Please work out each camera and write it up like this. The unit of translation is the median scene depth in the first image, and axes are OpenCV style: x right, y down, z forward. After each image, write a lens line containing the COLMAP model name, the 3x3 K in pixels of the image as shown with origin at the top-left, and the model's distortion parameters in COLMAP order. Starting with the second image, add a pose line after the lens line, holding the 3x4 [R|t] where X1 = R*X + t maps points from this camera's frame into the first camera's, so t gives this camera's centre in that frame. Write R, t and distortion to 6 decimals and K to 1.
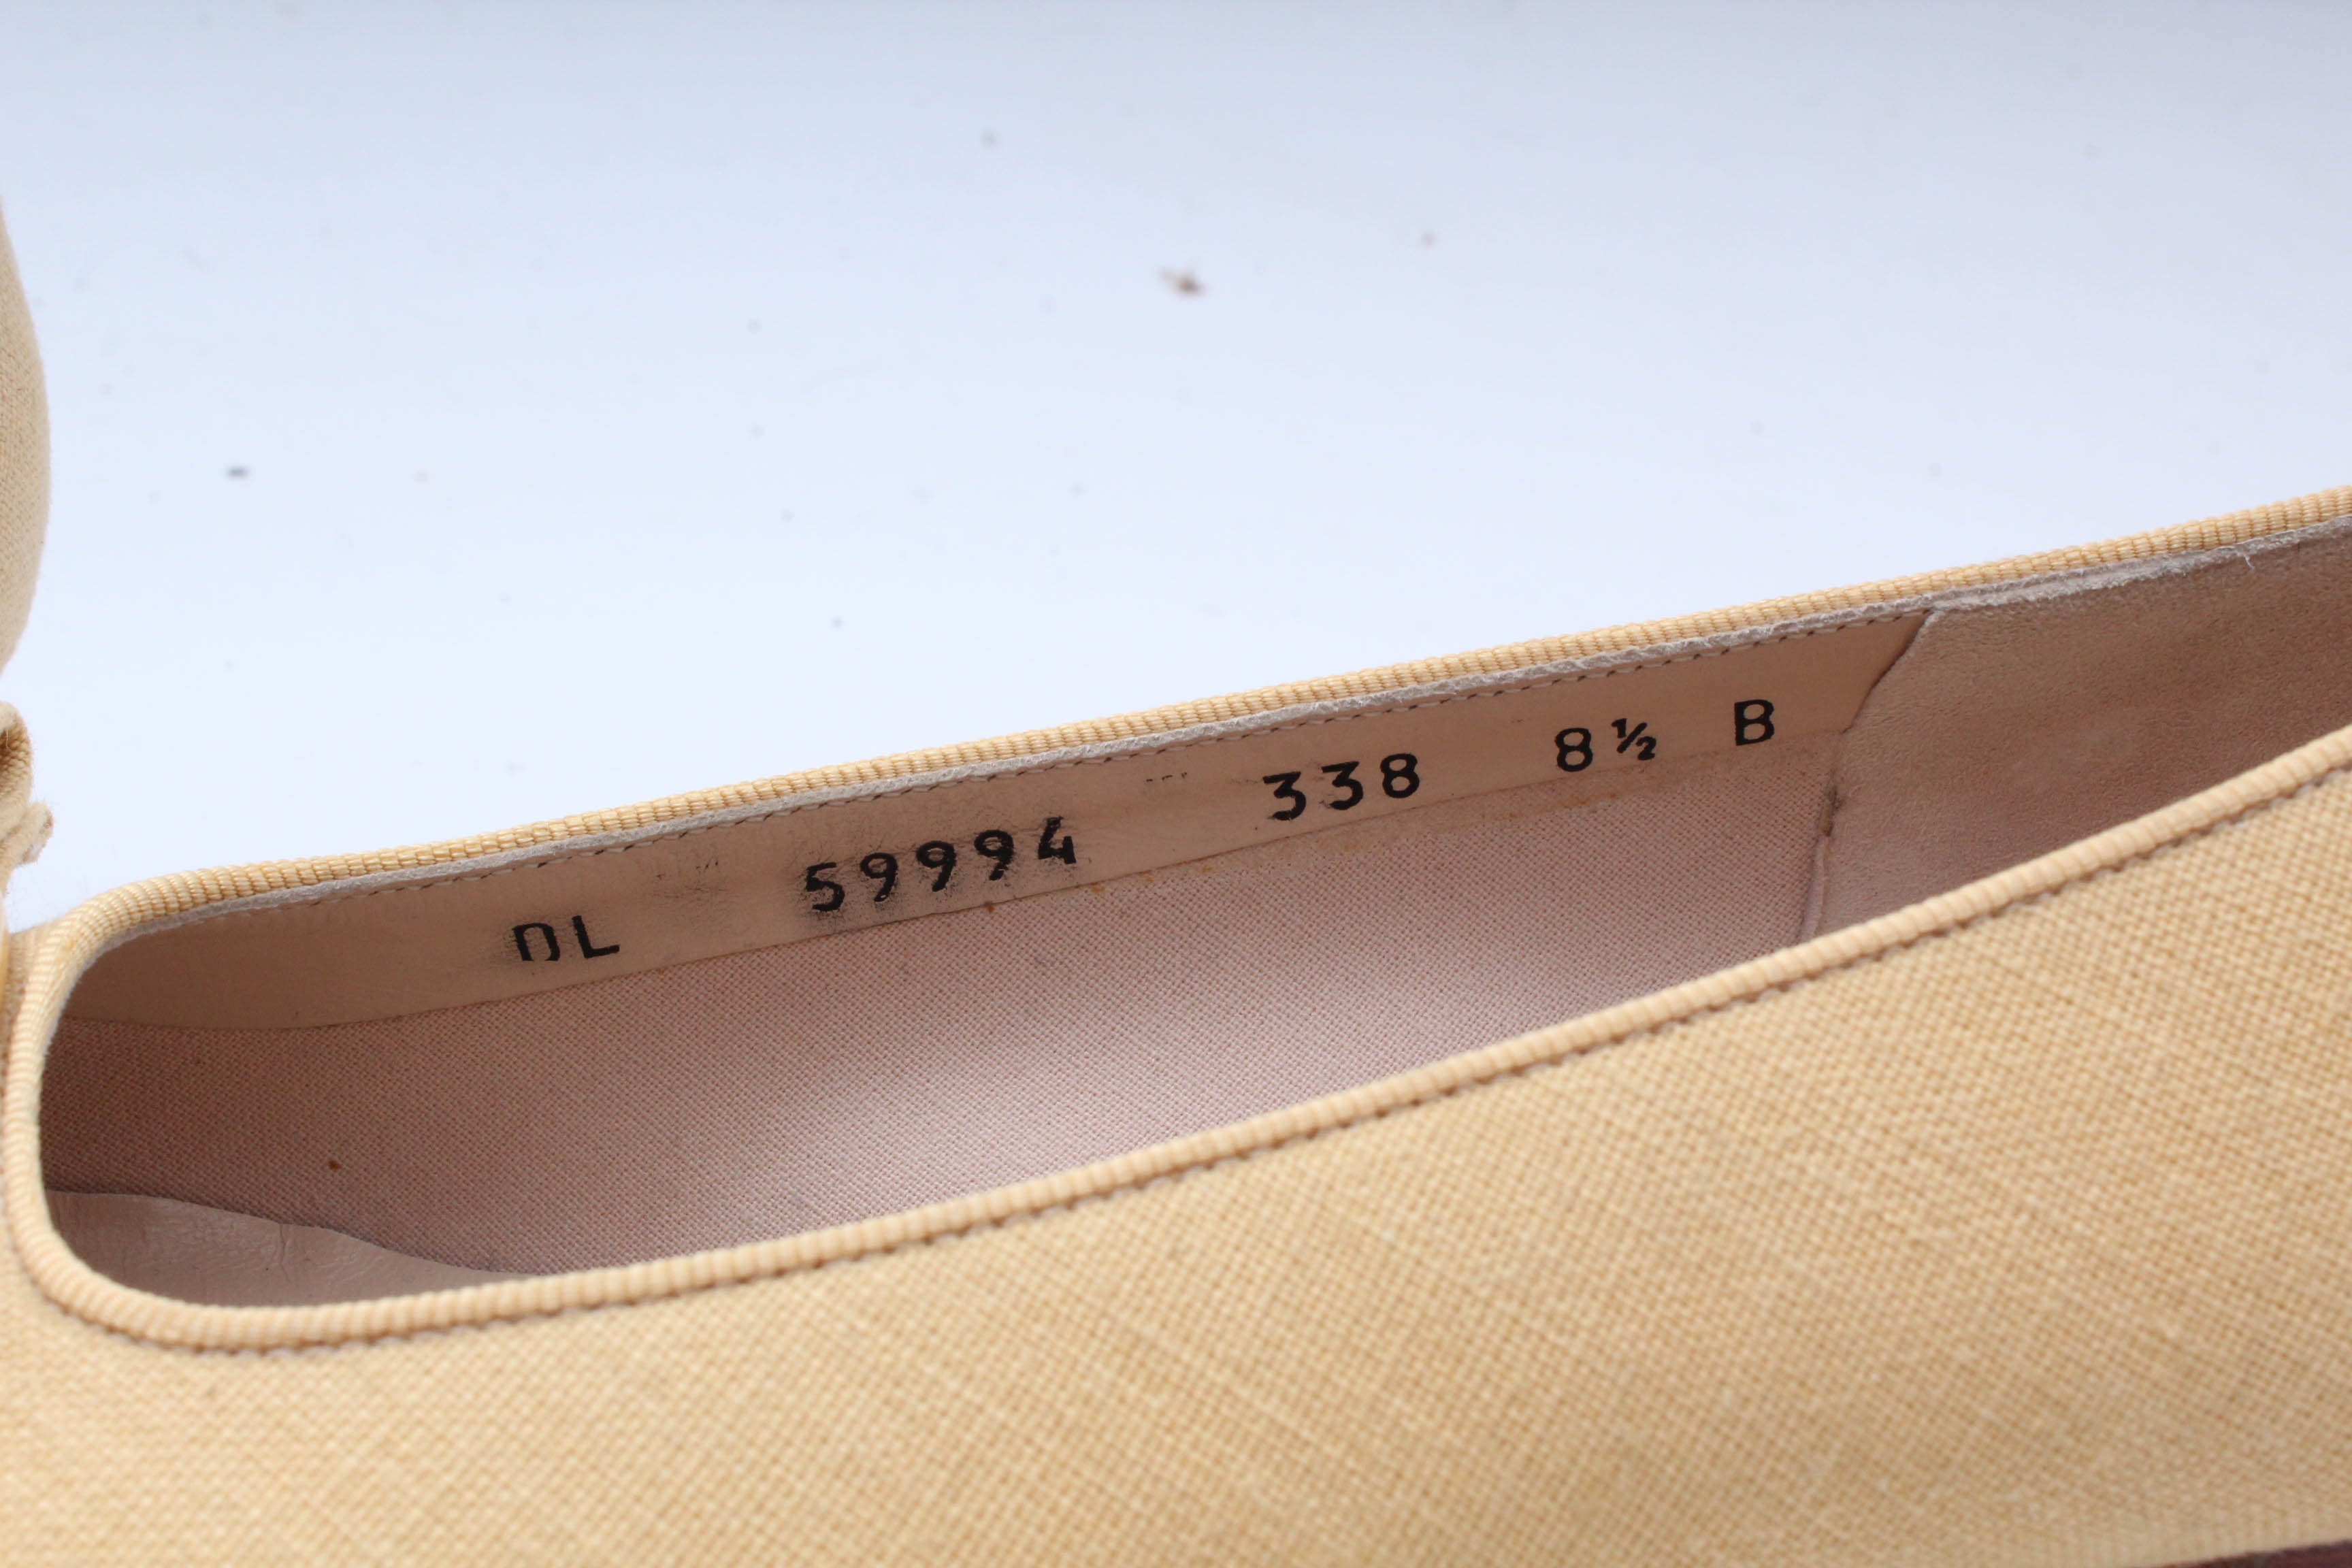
lens RADIAL K [[3363.1, 0, 1166.4], [0, 3363.1, 792.8], [0, 0, 1]] dist [-0.041385, 0.000000]
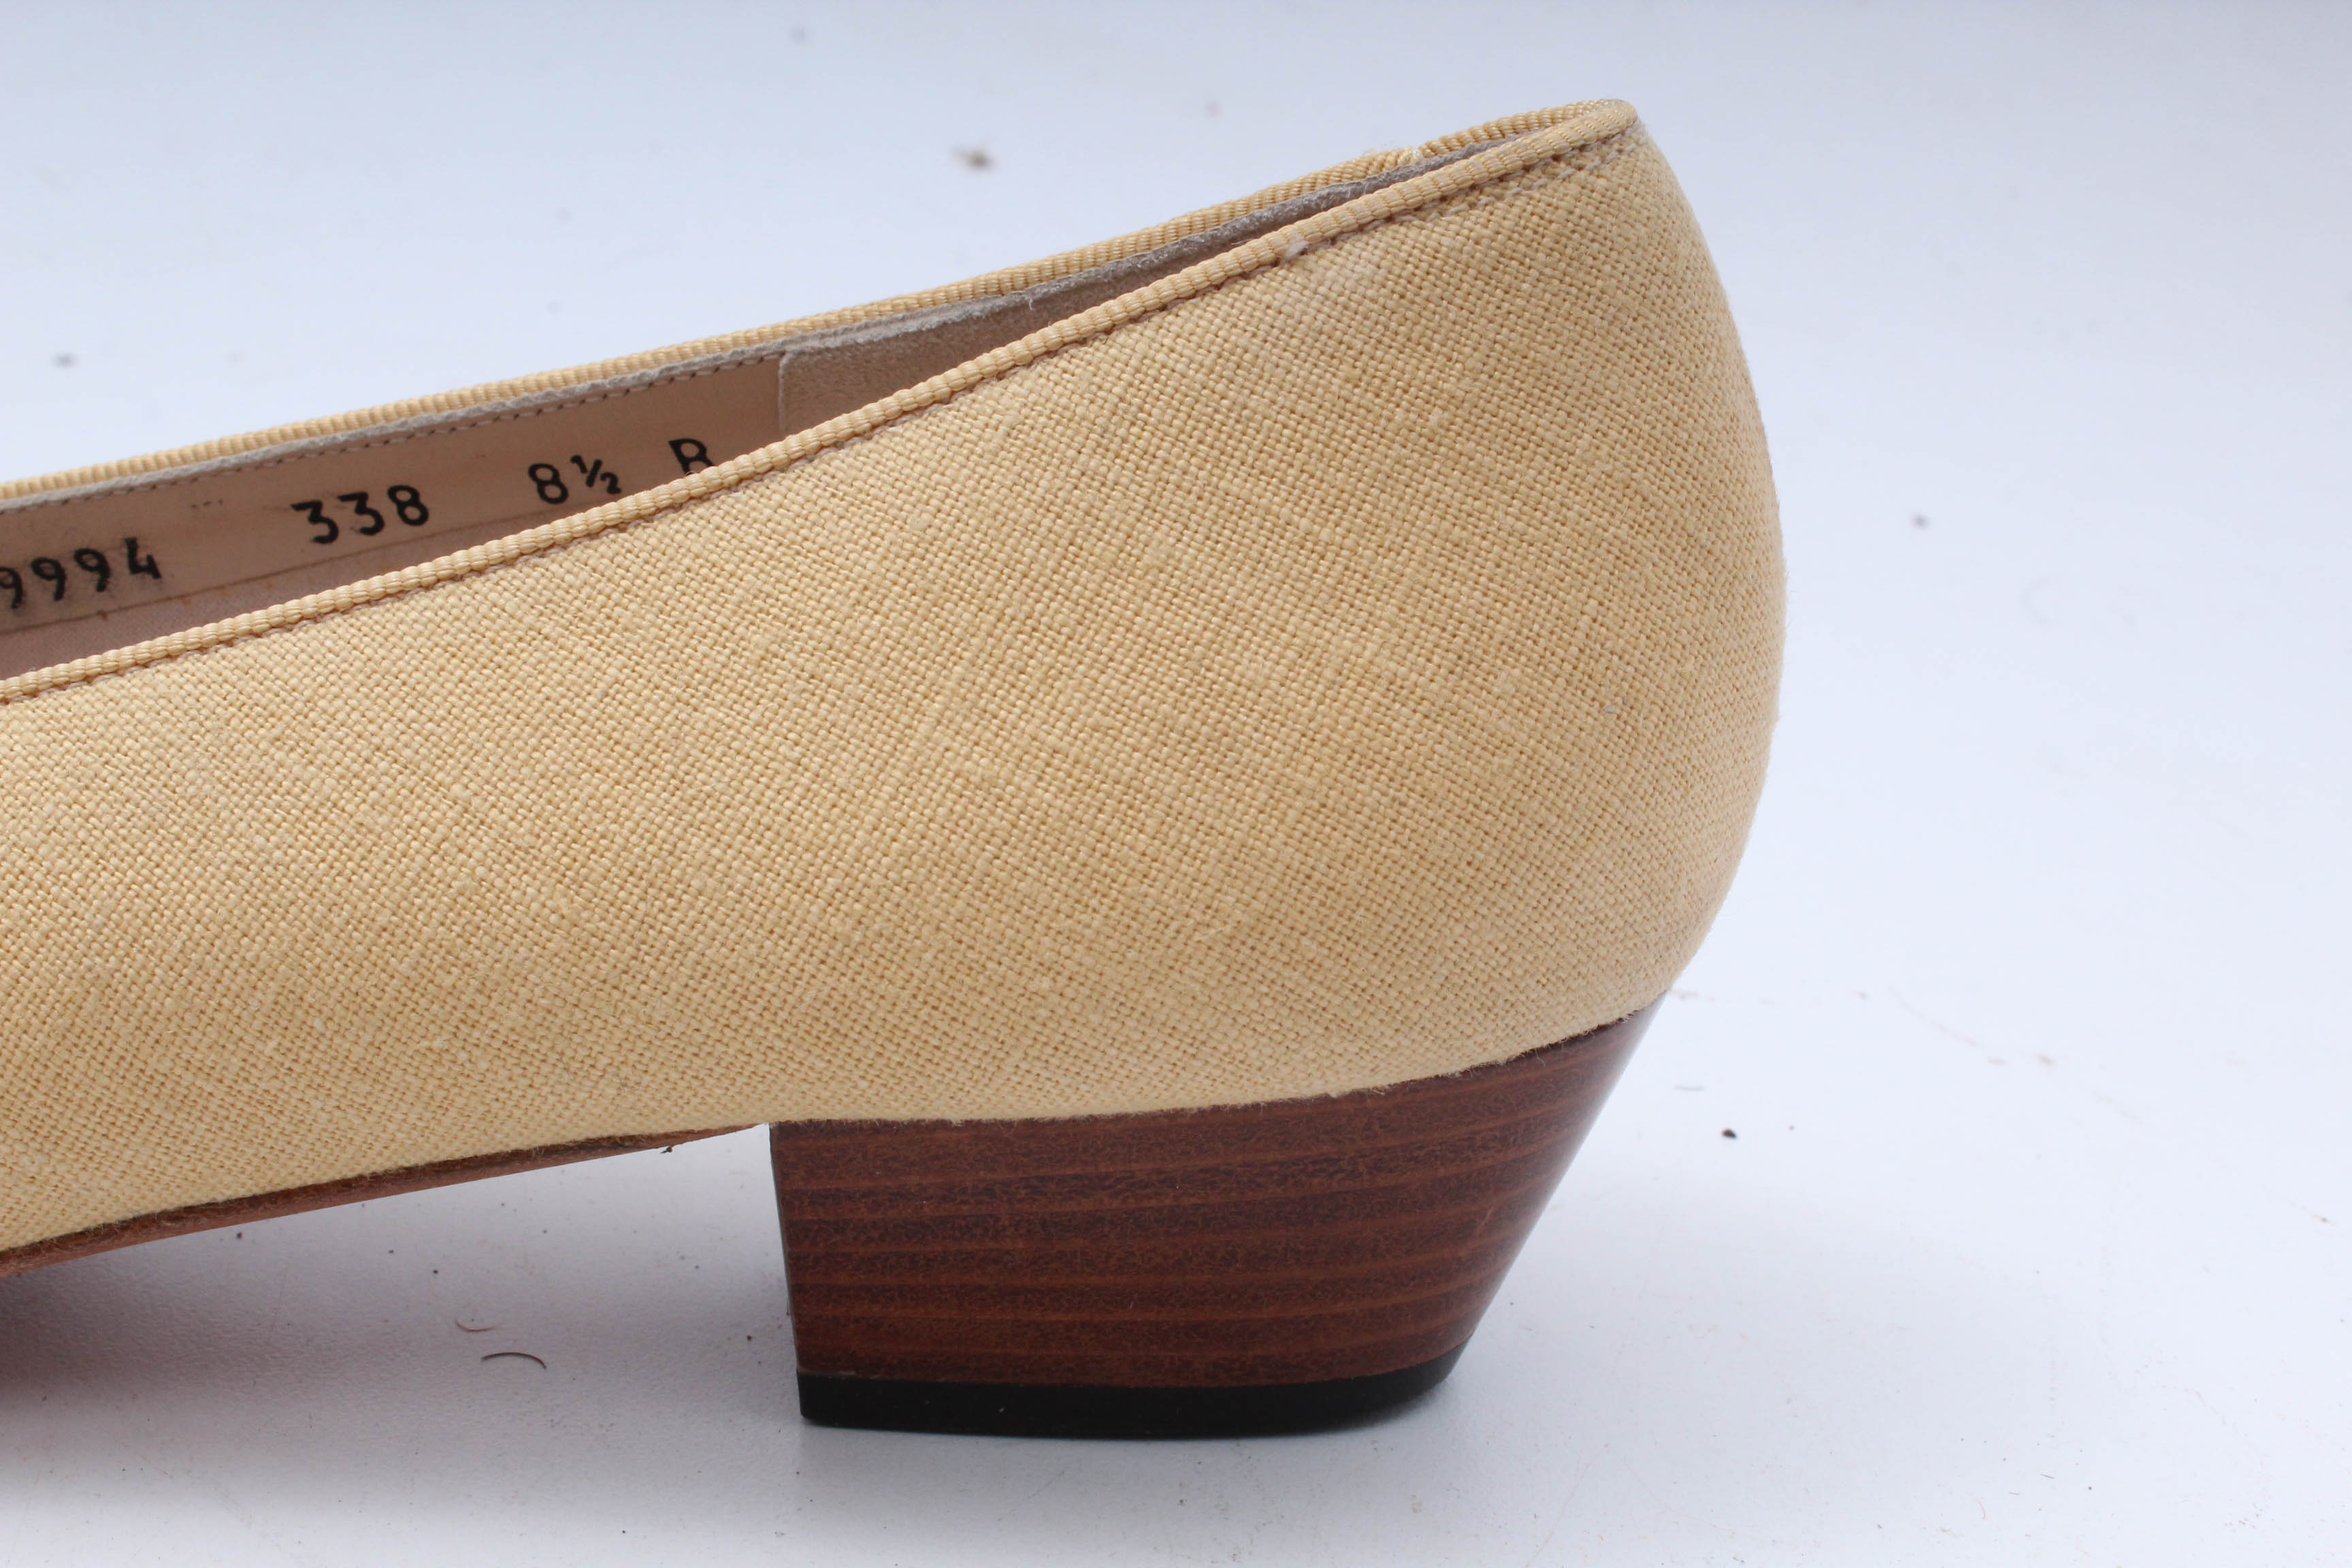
lens RADIAL K [[3509.8, 0, 1169.8], [0, 3509.8, 770.7], [0, 0, 1]] dist [-0.012036, 0.000000]
pose [[0.967386, 0.020585, -0.252471, 0.653232], [-0.023102, 0.999709, -0.007008, 0.092069], [0.252253, 0.012612, 0.967579, -0.118018]]
